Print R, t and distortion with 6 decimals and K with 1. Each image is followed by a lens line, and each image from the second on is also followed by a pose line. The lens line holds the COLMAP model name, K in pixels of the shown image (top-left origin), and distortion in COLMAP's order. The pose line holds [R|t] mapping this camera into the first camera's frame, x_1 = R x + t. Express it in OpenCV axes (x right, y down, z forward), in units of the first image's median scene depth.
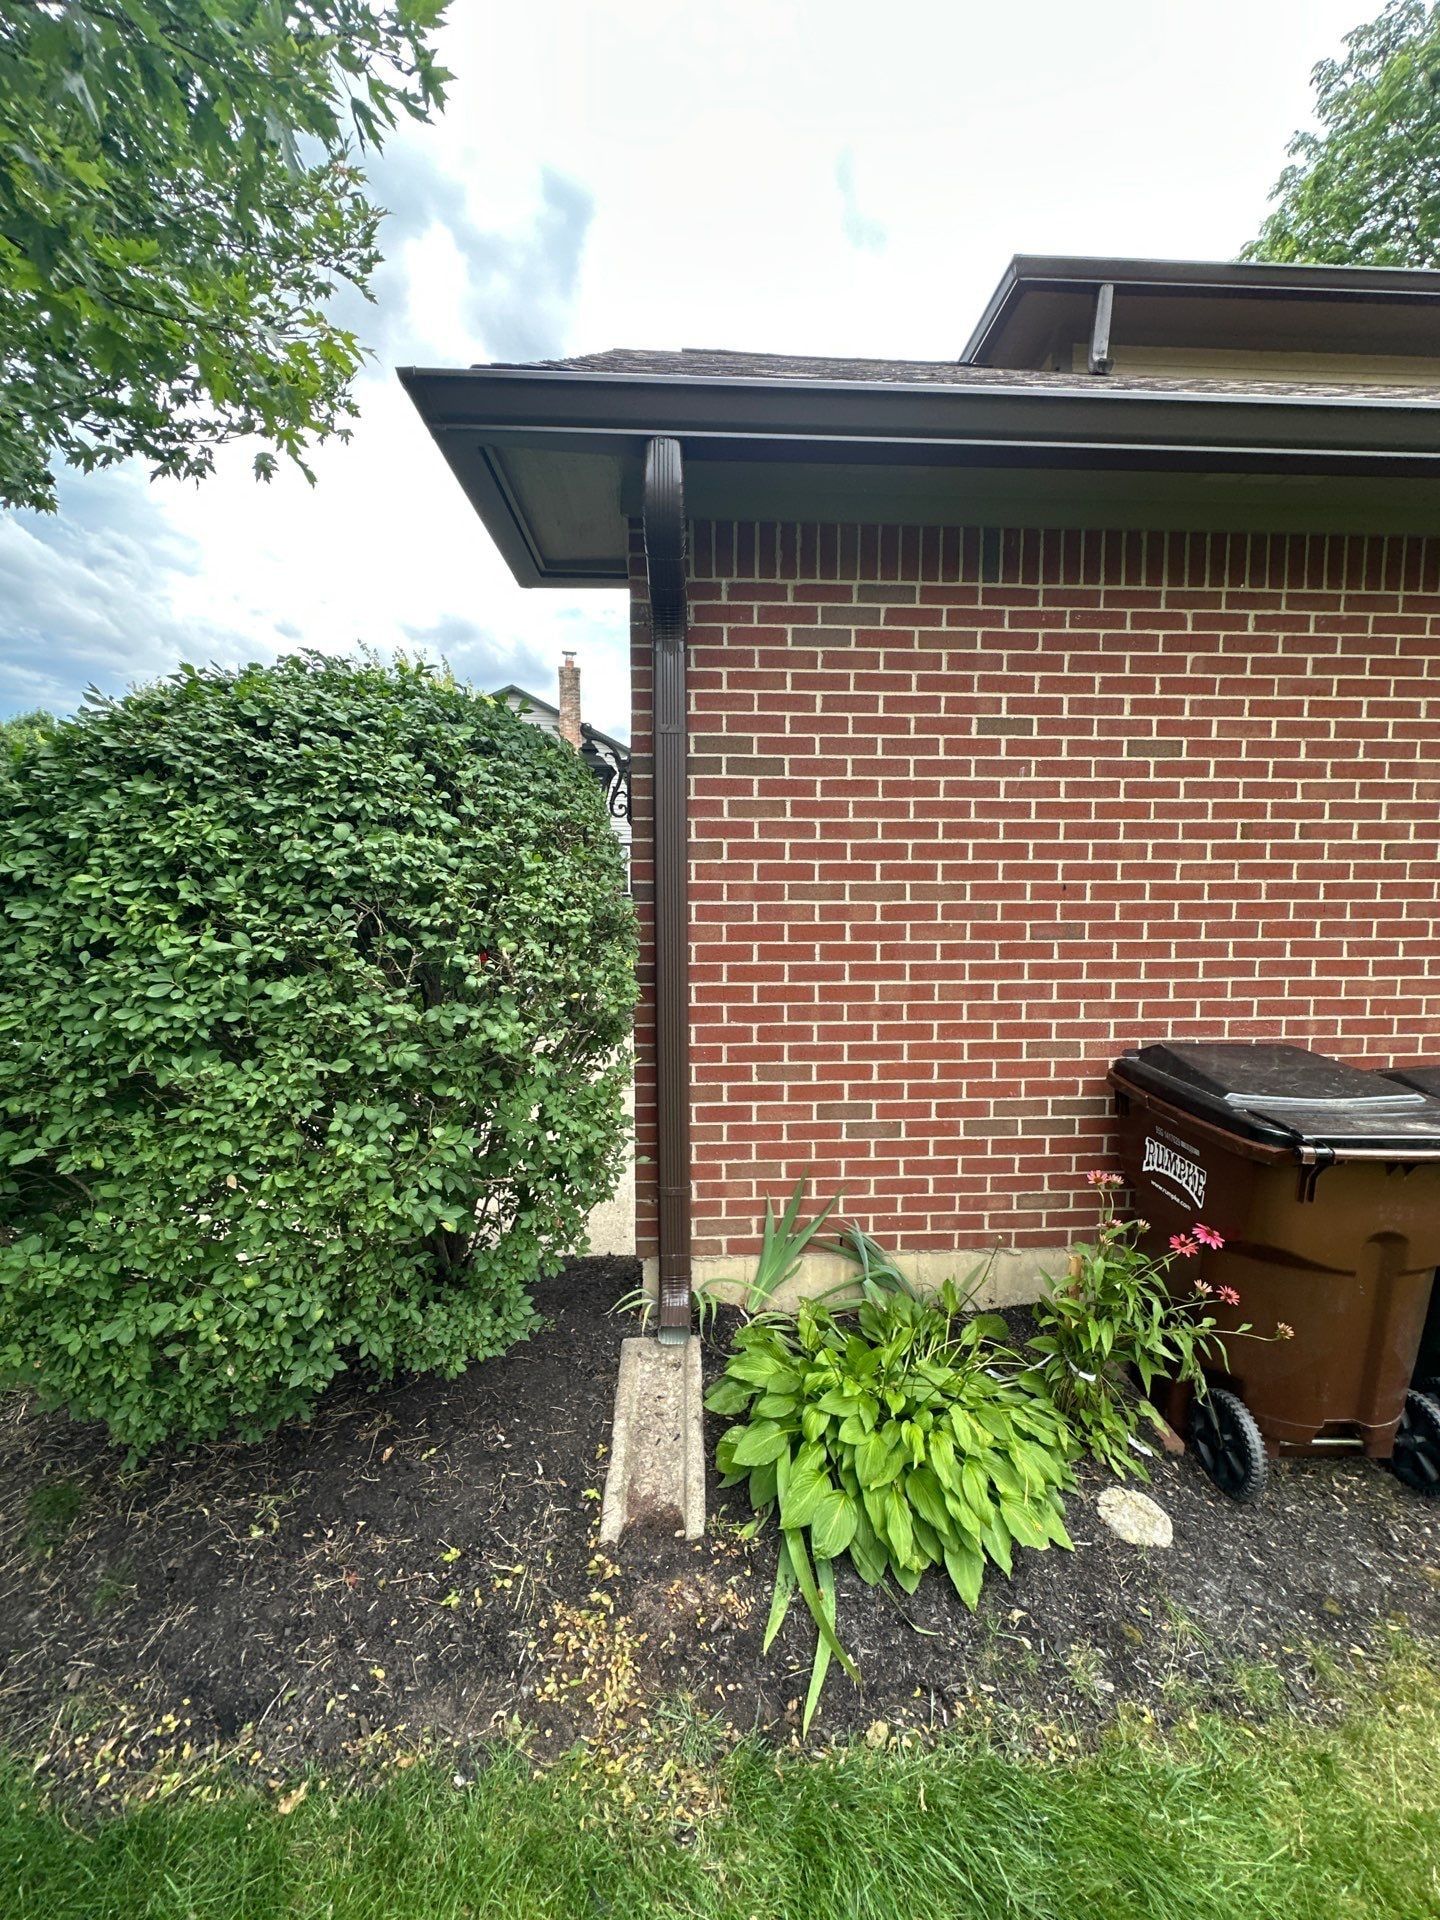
lens RADIAL K [[763.5, 0, 720.0], [0, 763.5, 960.0], [0, 0, 1]] dist [-0.003004, 0.000367]
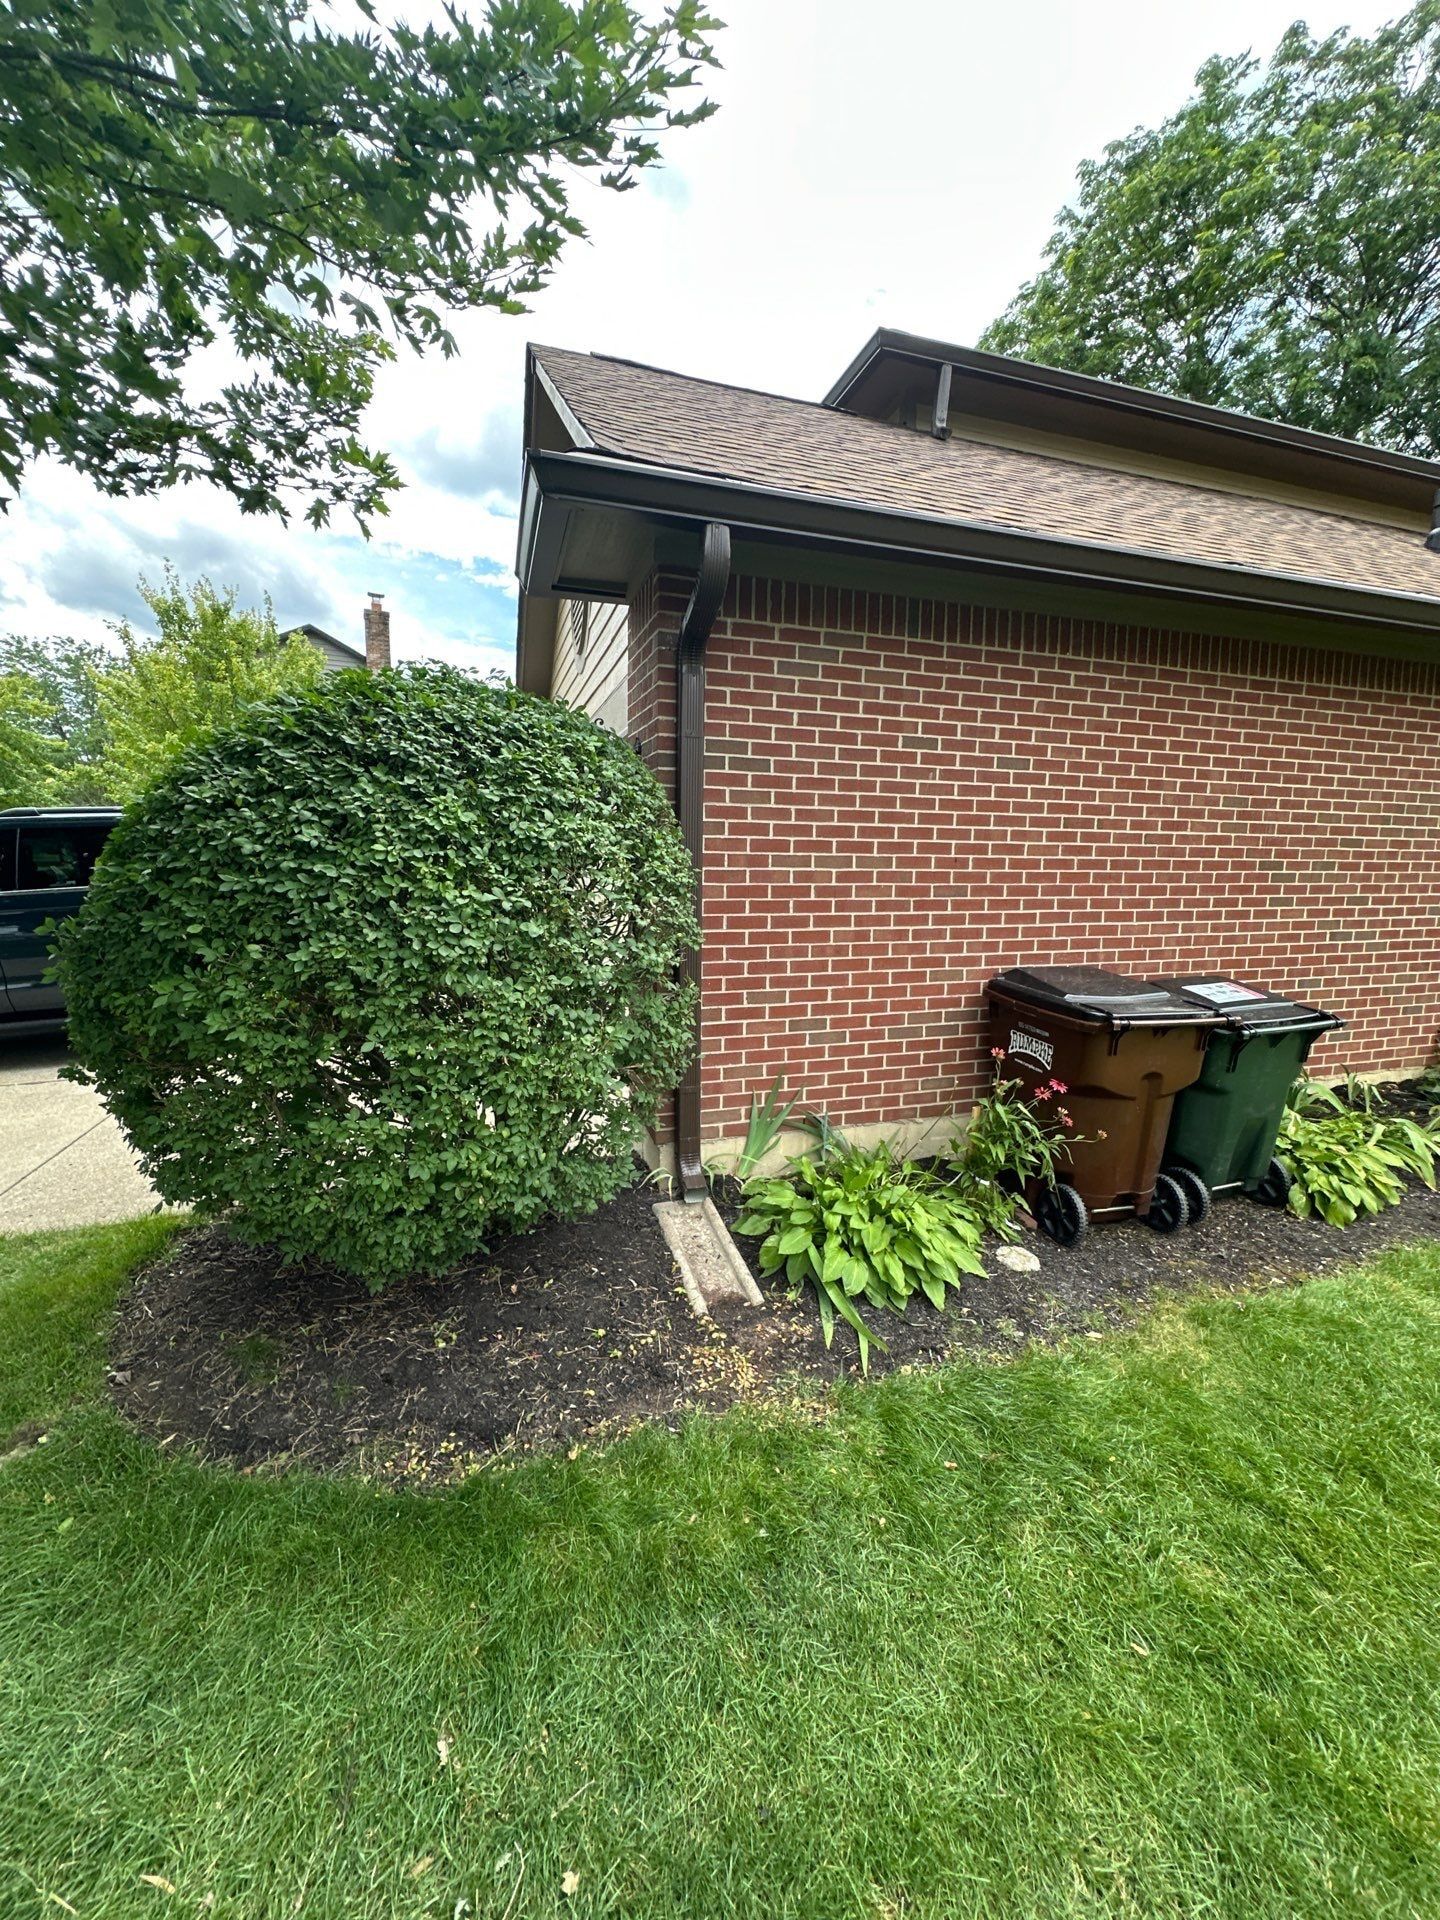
lens RADIAL K [[763.5, 0, 720.0], [0, 763.5, 960.0], [0, 0, 1]] dist [-0.003004, 0.000367]
pose [[0.968343, -0.019486, 0.248863, -0.342463], [0.007809, 0.998825, 0.047822, 0.019463], [-0.249503, -0.044365, 0.967357, -0.278189]]
